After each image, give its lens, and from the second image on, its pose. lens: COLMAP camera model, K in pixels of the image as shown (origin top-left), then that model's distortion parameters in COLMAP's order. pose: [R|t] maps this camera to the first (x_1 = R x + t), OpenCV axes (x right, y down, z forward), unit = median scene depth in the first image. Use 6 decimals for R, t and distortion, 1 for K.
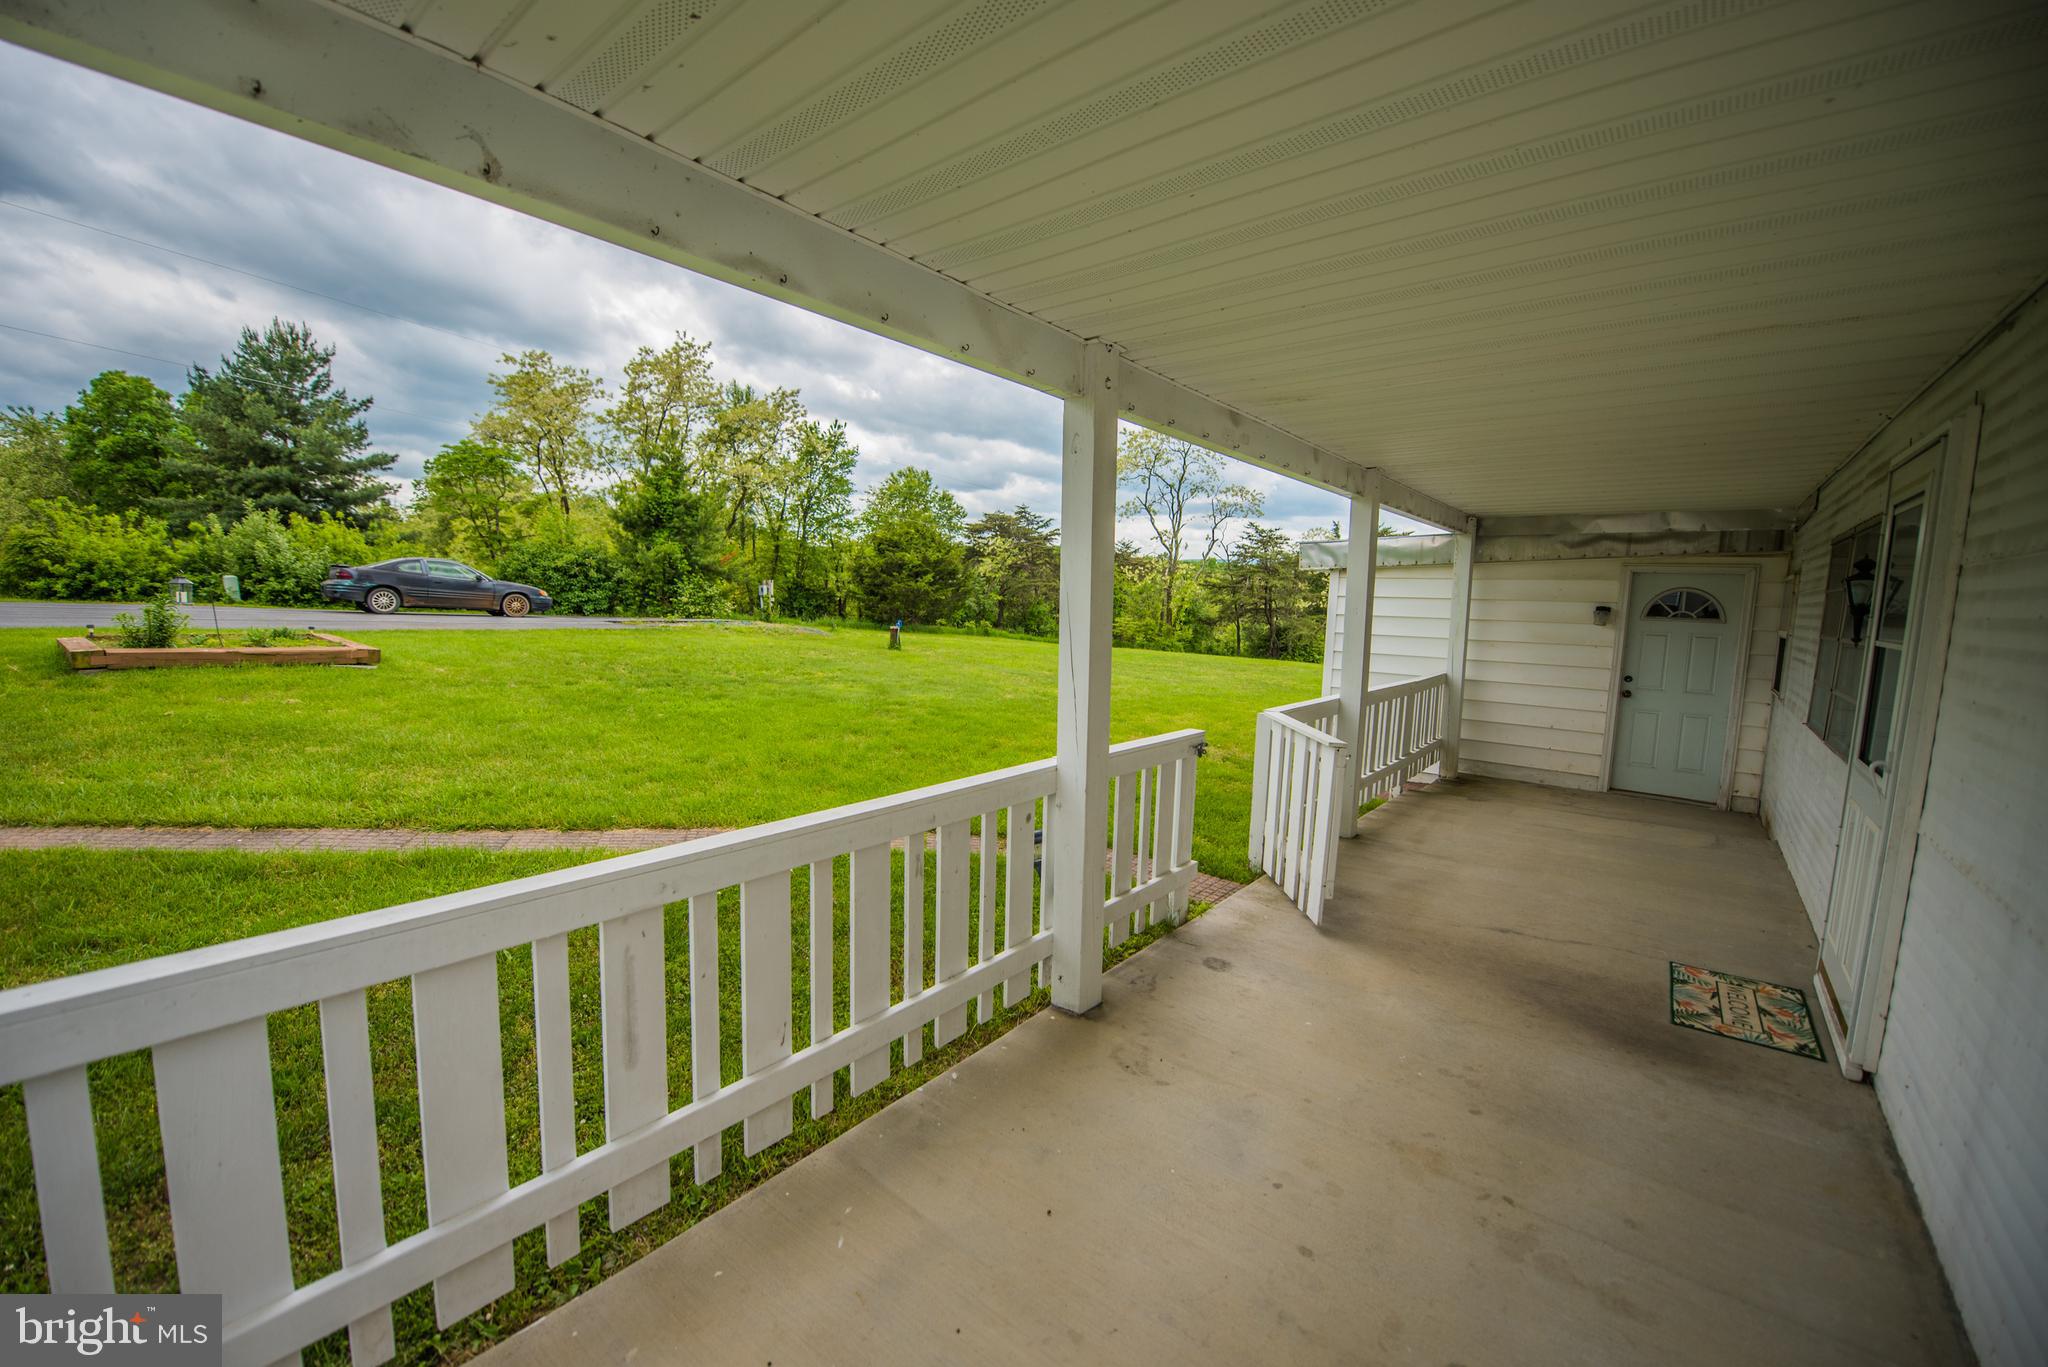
lens RADIAL K [[818.2, 0, 1021.0], [0, 818.2, 683.3], [0, 0, 1]] dist [-0.018506, -0.000580]
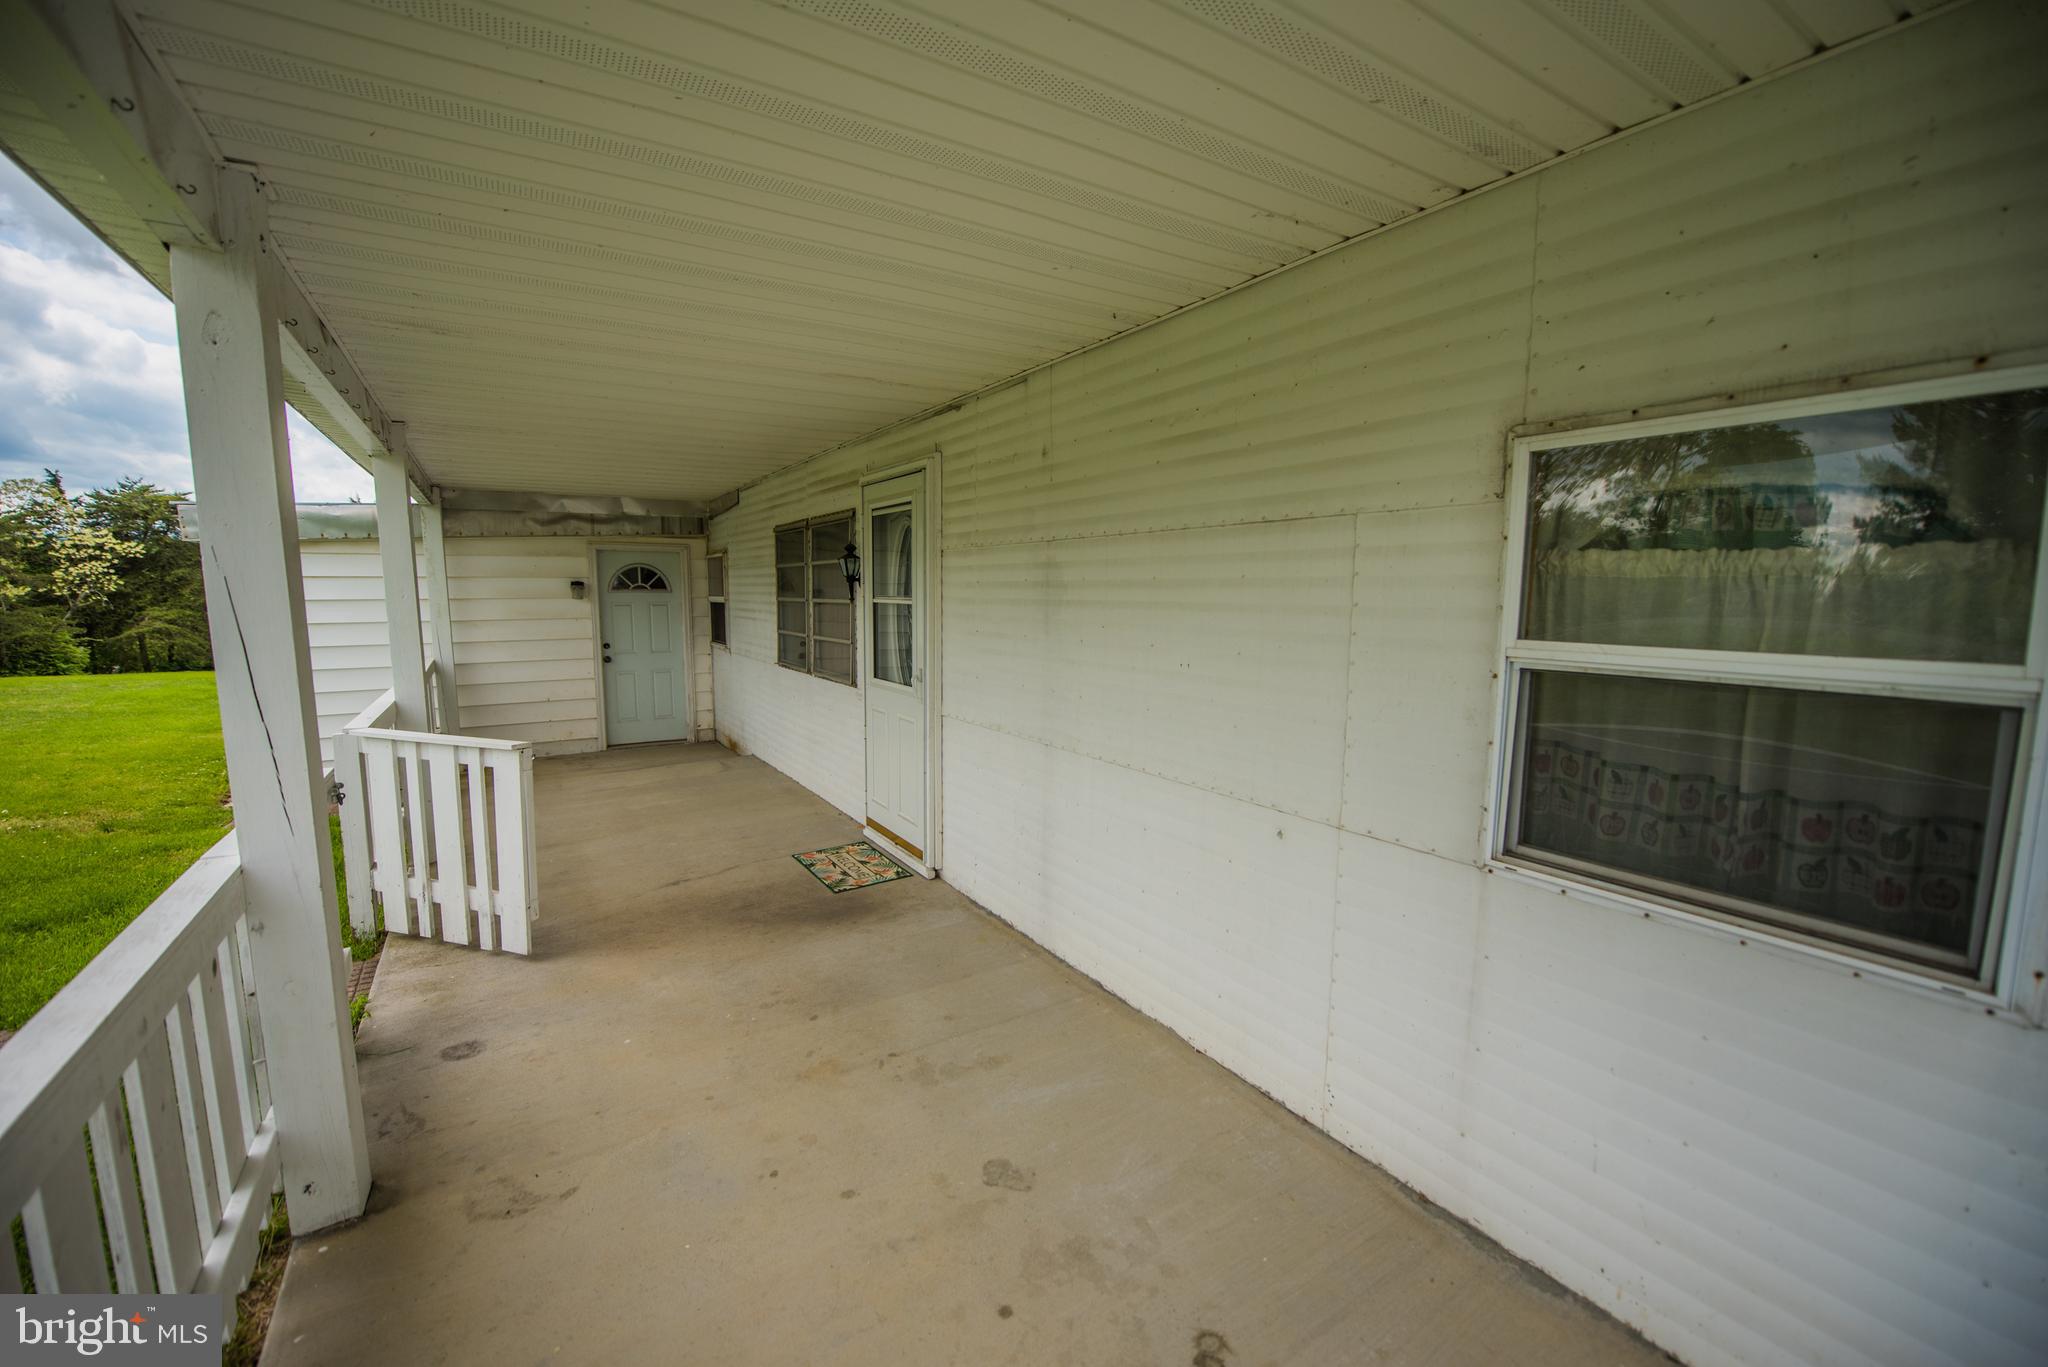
lens RADIAL K [[814.9, 0, 1018.7], [0, 814.9, 682.8], [0, 0, 1]] dist [-0.008941, -0.005998]
pose [[0.314694, -0.137927, 0.939119, -0.210392], [0.110679, 0.987969, 0.108014, -0.021999], [-0.942718, 0.069949, 0.326174, 0.172189]]
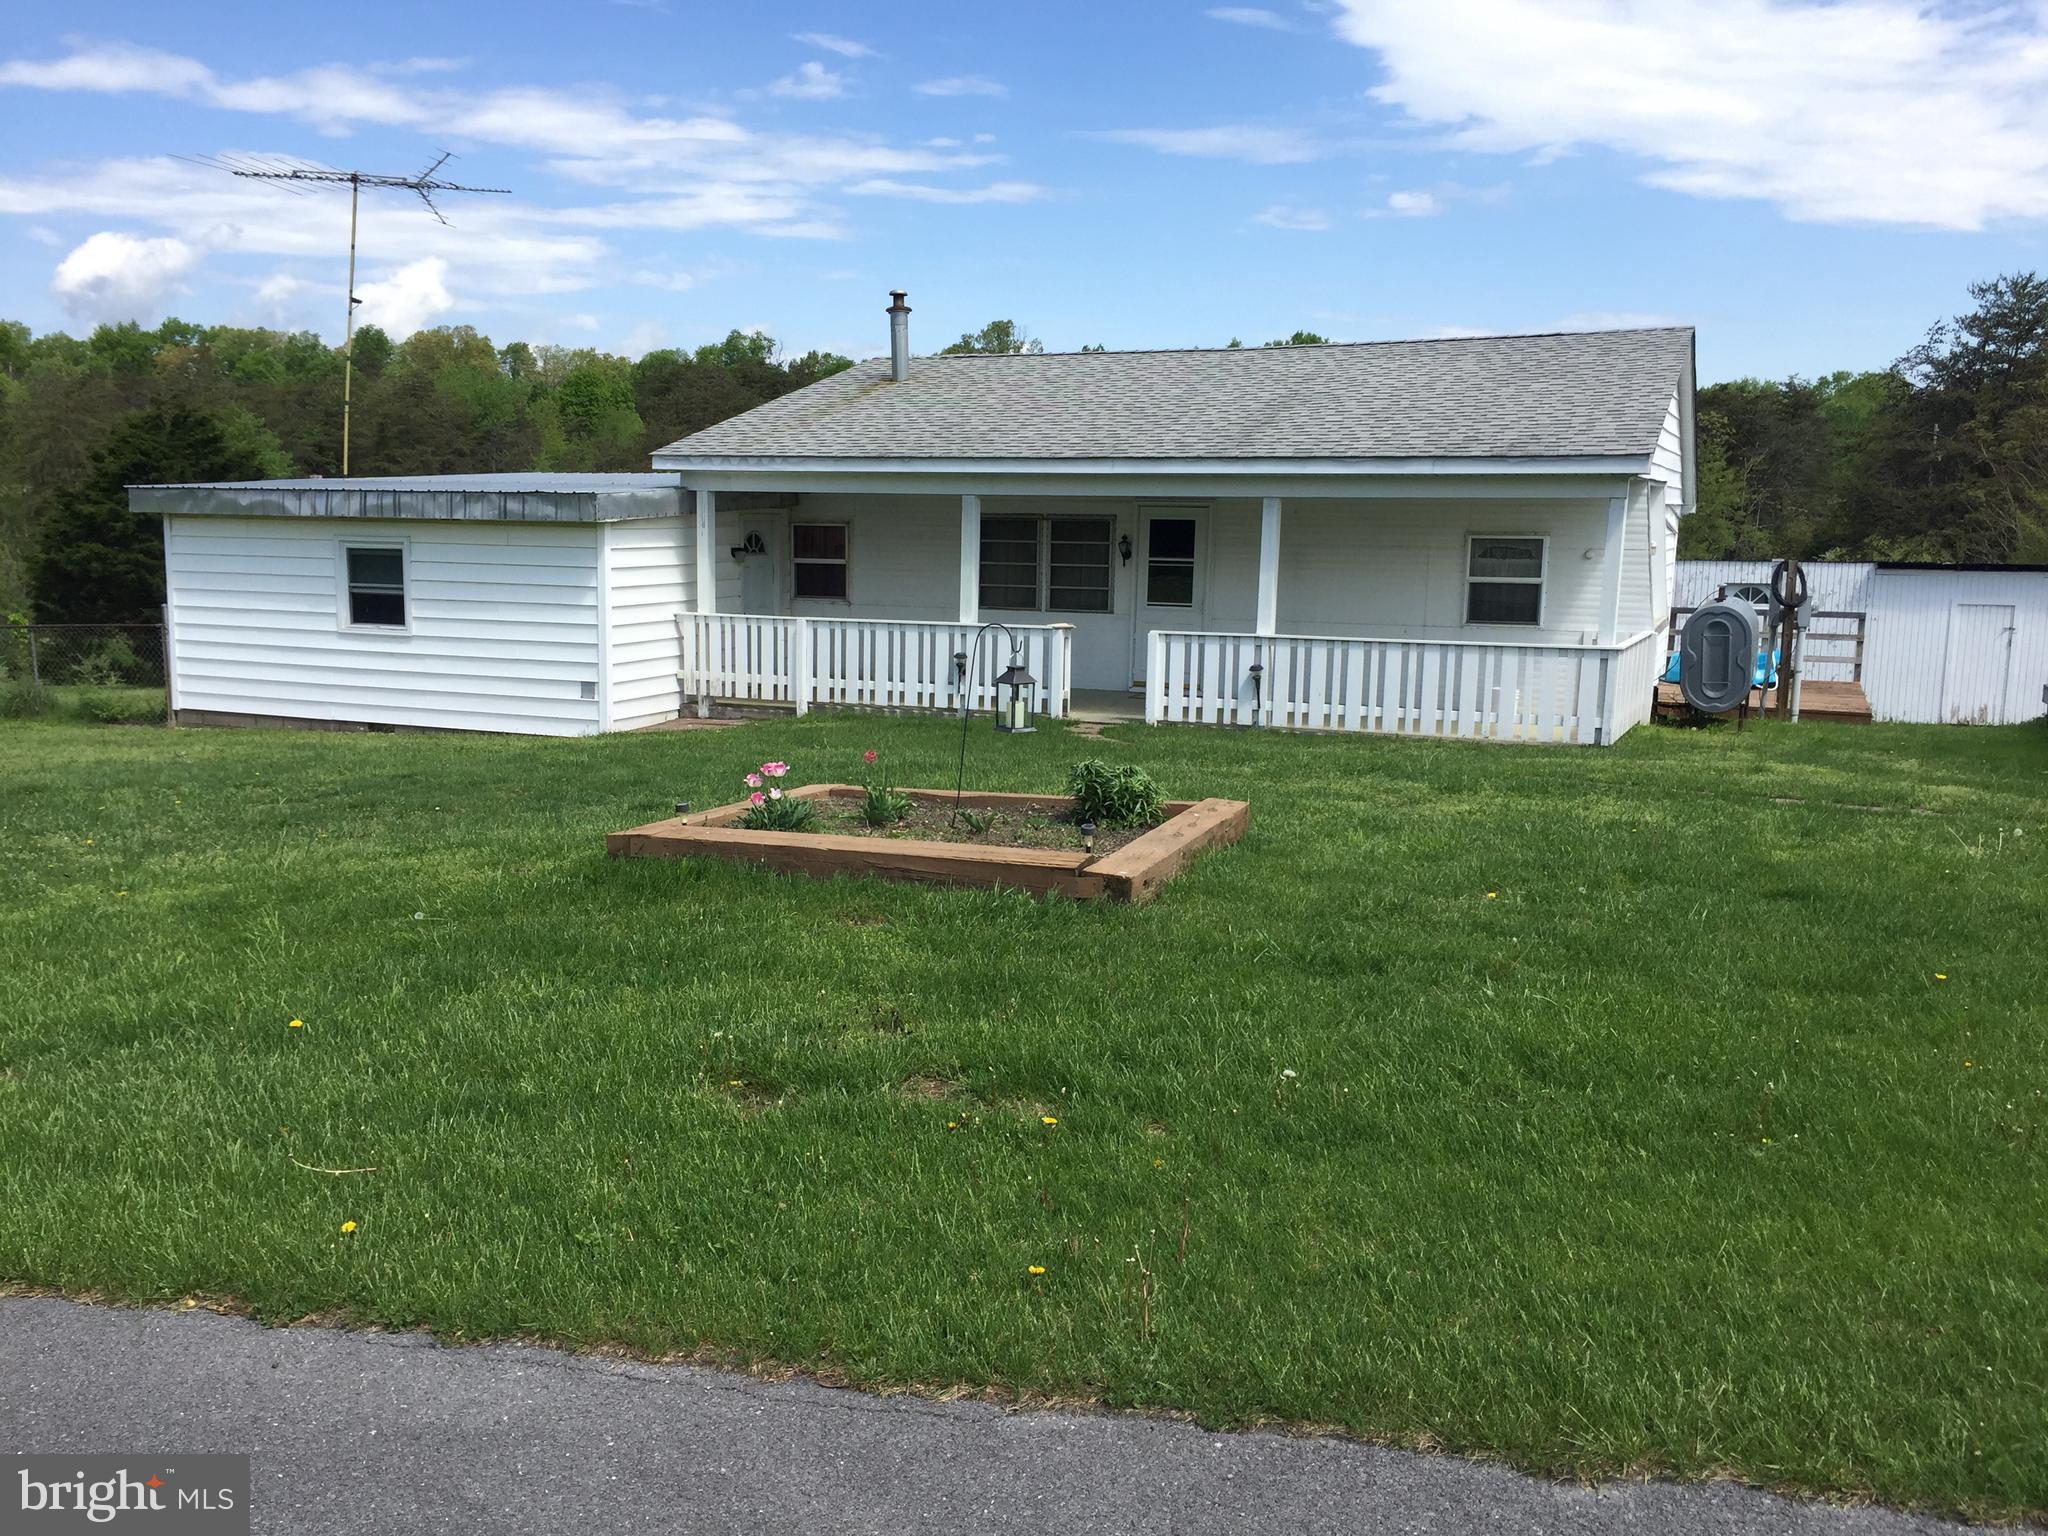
lens RADIAL K [[1750.8, 0, 996.4], [0, 1750.8, 768.0], [0, 0, 1]] dist [0.094356, -0.141018]
pose [[-0.270693, -0.178203, 0.946028, -3.451095], [0.091361, 0.973526, 0.209524, -0.500562], [-0.958321, 0.143147, -0.247246, 2.213013]]
